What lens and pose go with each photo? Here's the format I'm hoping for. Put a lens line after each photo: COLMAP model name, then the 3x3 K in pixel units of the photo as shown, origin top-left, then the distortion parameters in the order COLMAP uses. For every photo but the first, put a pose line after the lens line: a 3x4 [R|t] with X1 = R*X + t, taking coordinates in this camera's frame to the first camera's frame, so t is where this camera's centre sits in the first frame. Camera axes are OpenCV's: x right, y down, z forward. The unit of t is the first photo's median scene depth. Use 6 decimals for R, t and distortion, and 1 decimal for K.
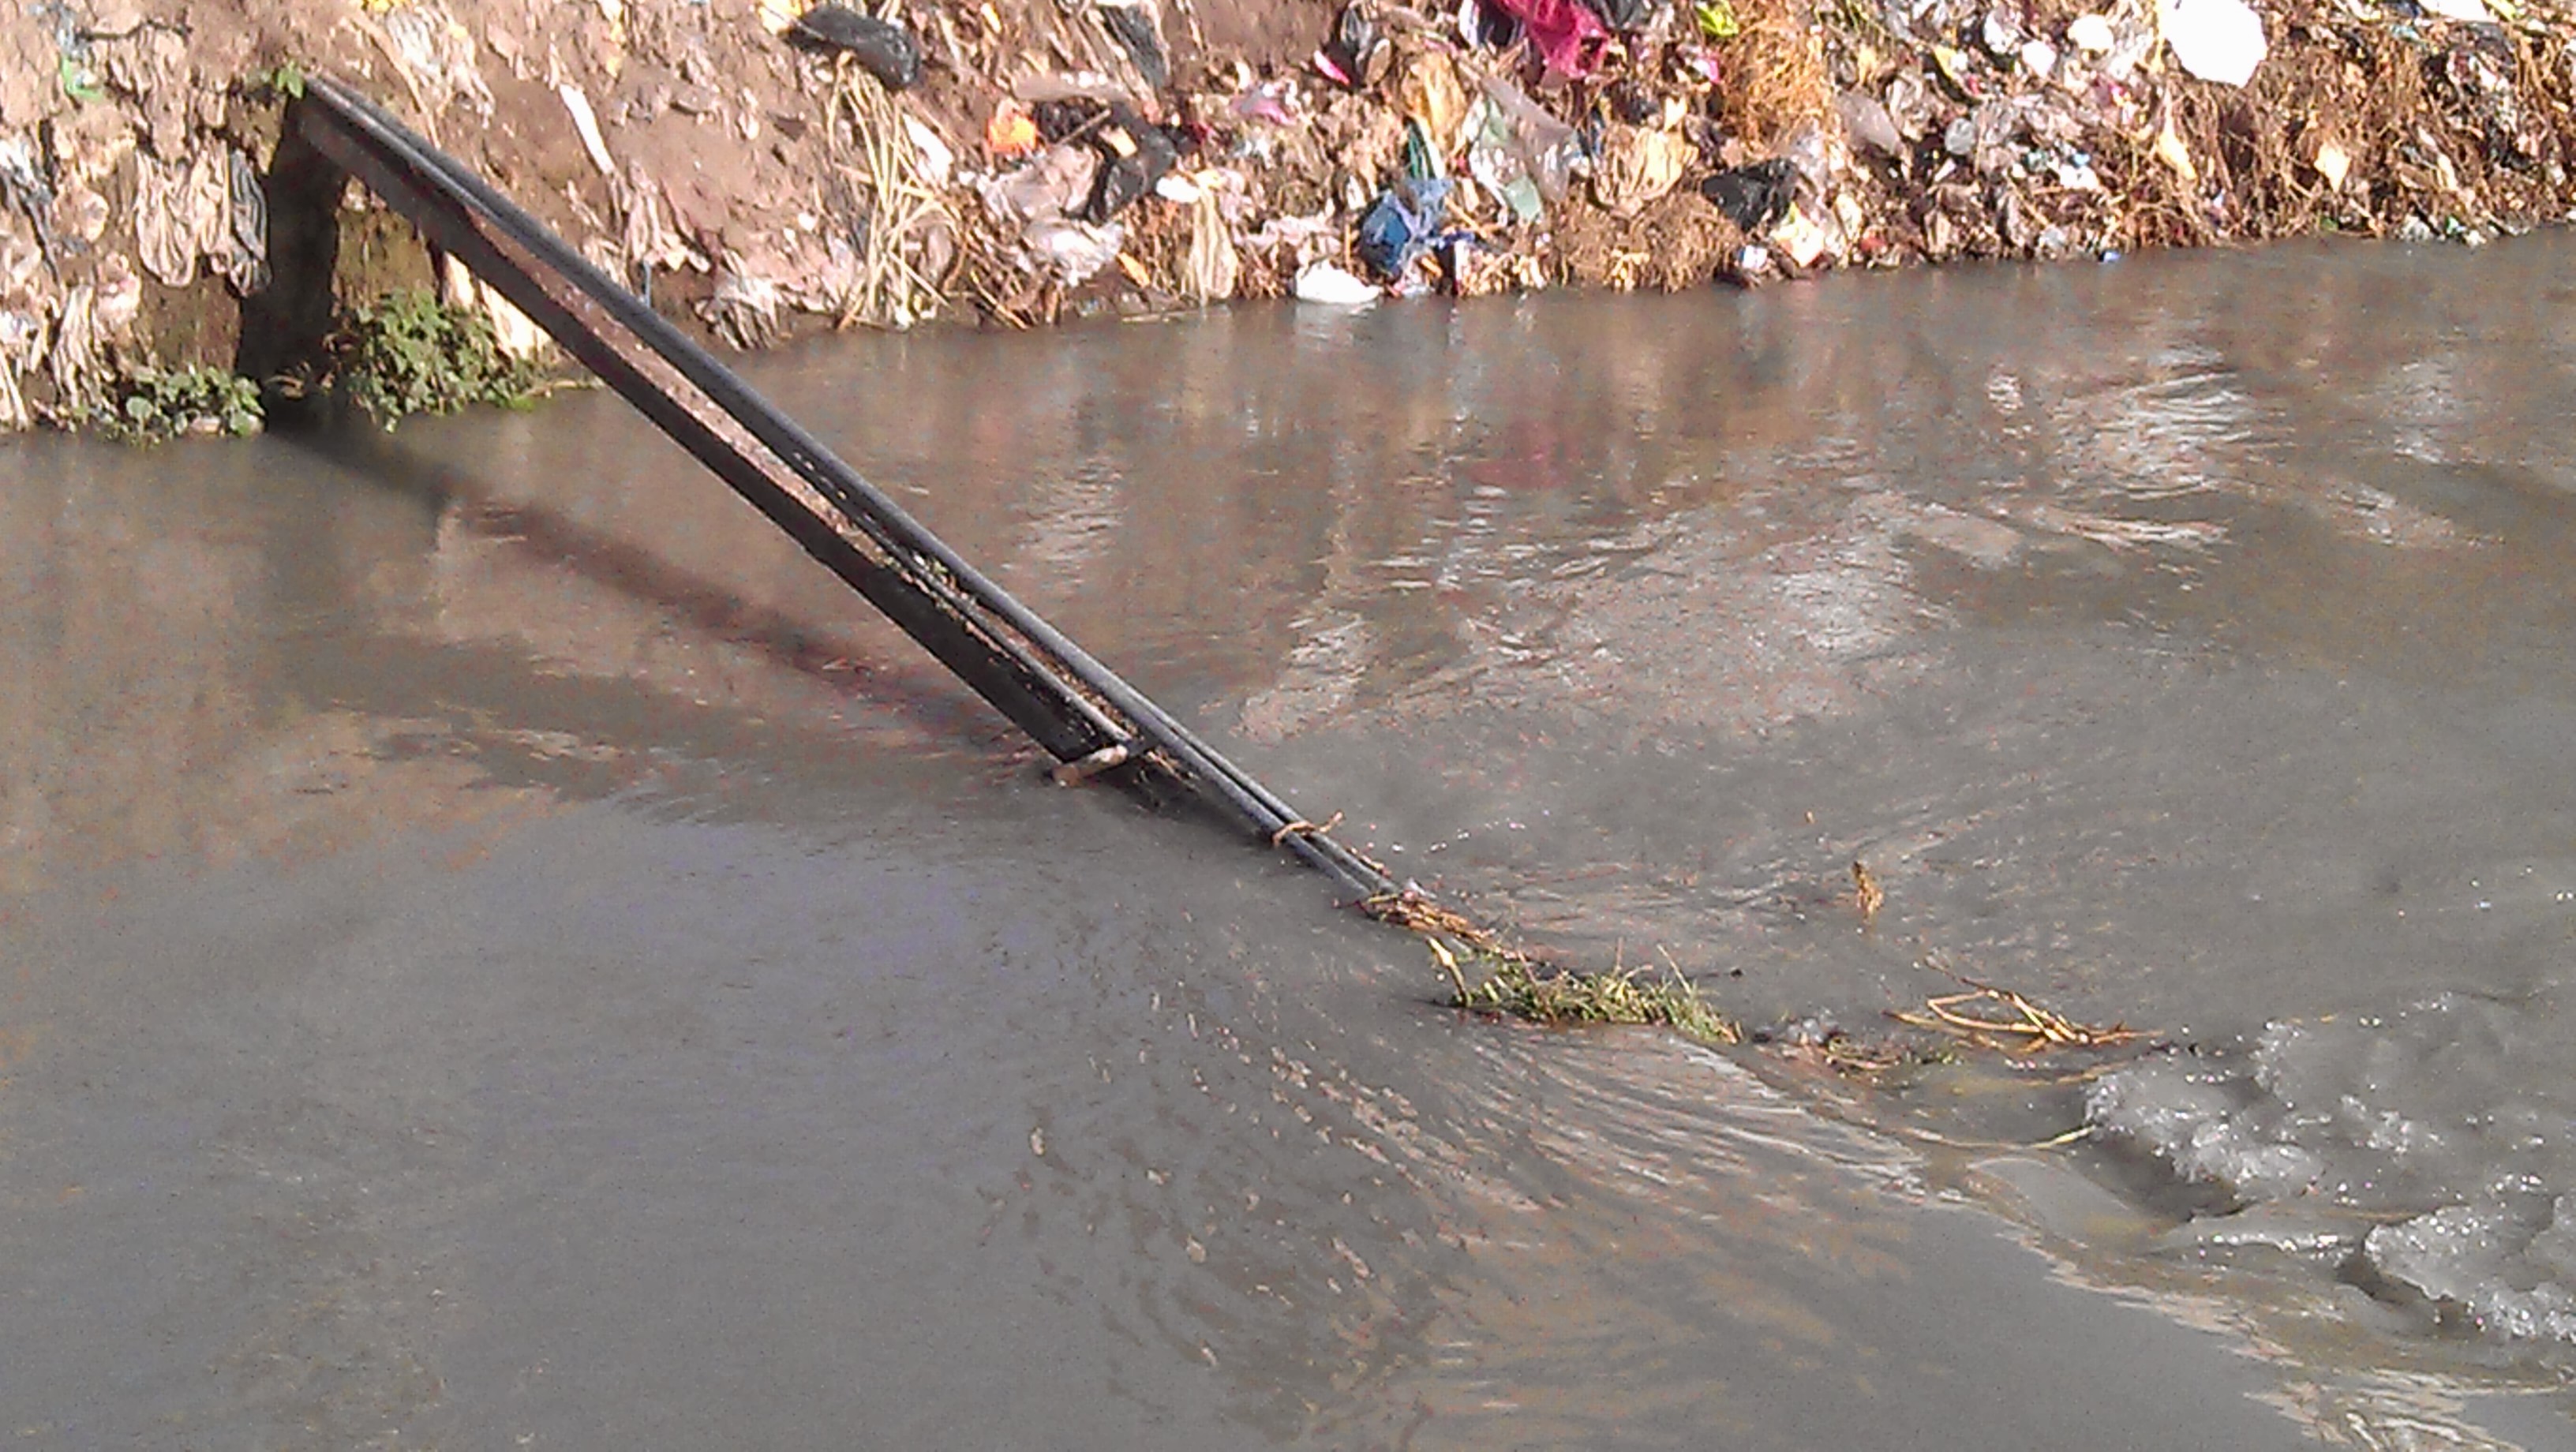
lens RADIAL K [[5866.3, 0, 1288.0], [0, 5866.3, 726.0], [0, 0, 1]] dist [-0.043767, 1.032004]
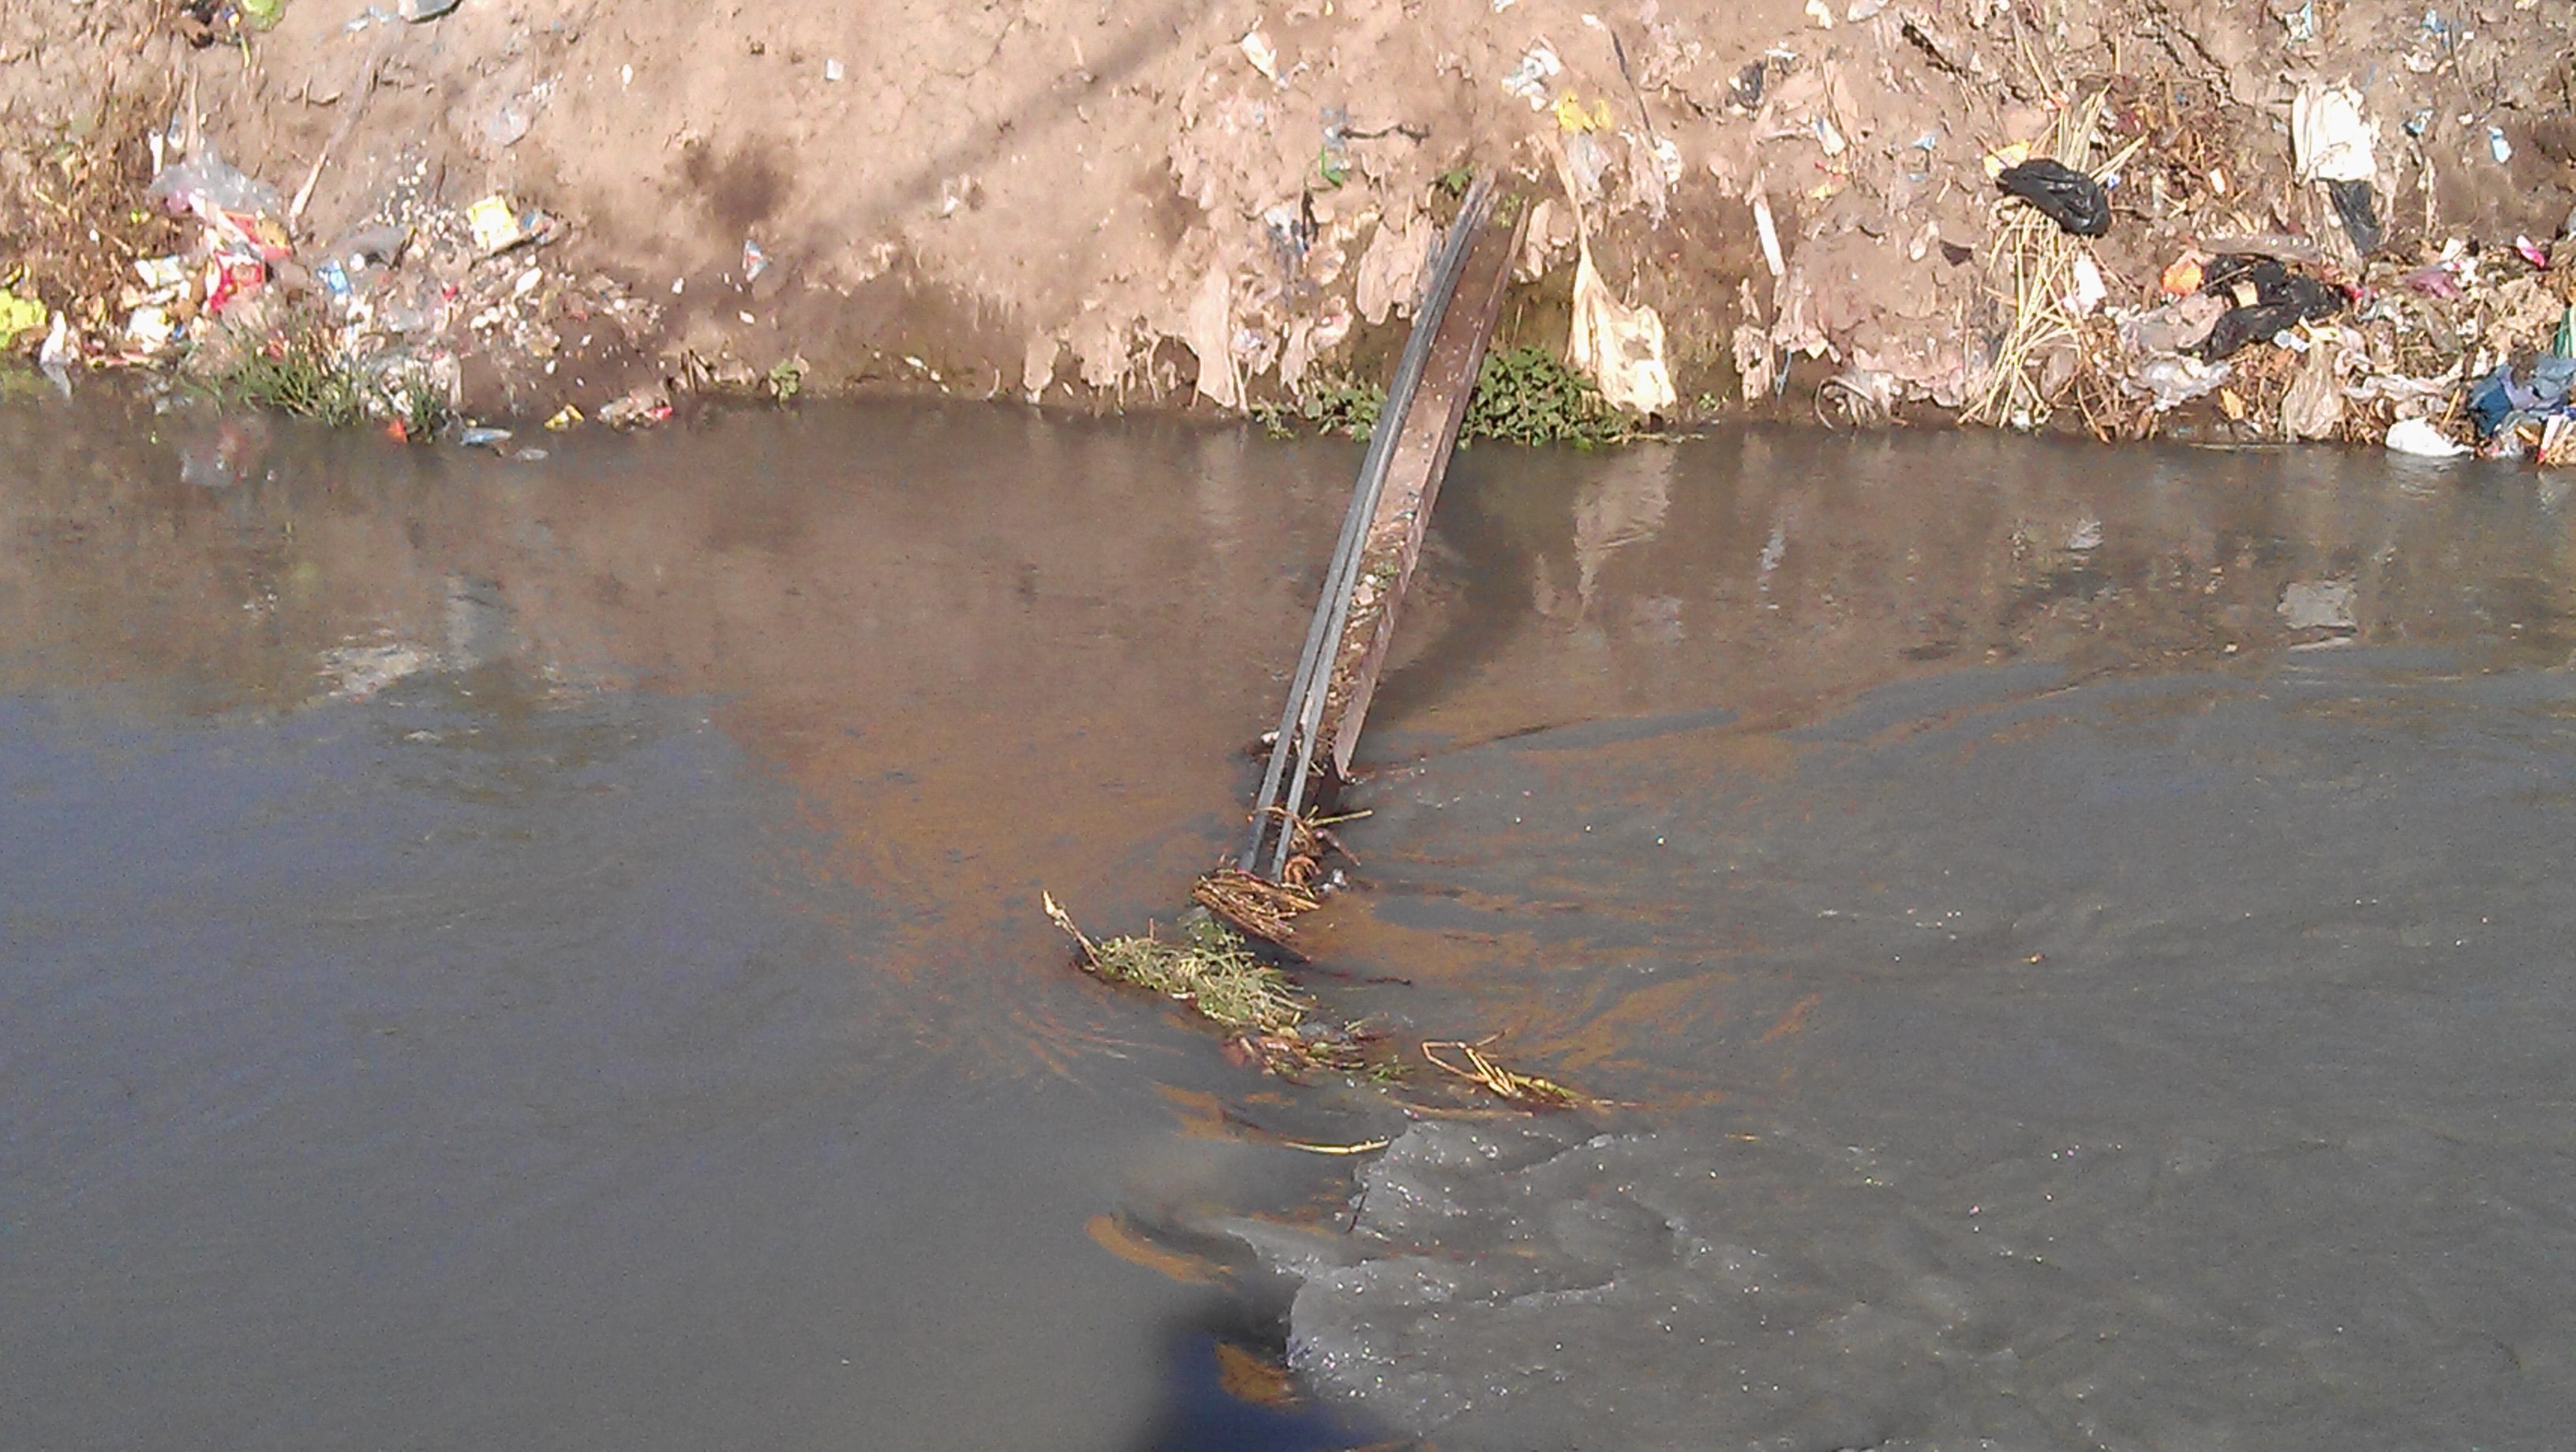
lens RADIAL K [[5866.3, 0, 1288.0], [0, 5866.3, 726.0], [0, 0, 1]] dist [-0.043767, 1.032004]
pose [[0.653301, 0.143159, -0.743440, 0.734844], [-0.156318, 0.986307, 0.052561, -0.047643], [0.740785, 0.081875, 0.666734, 0.095860]]
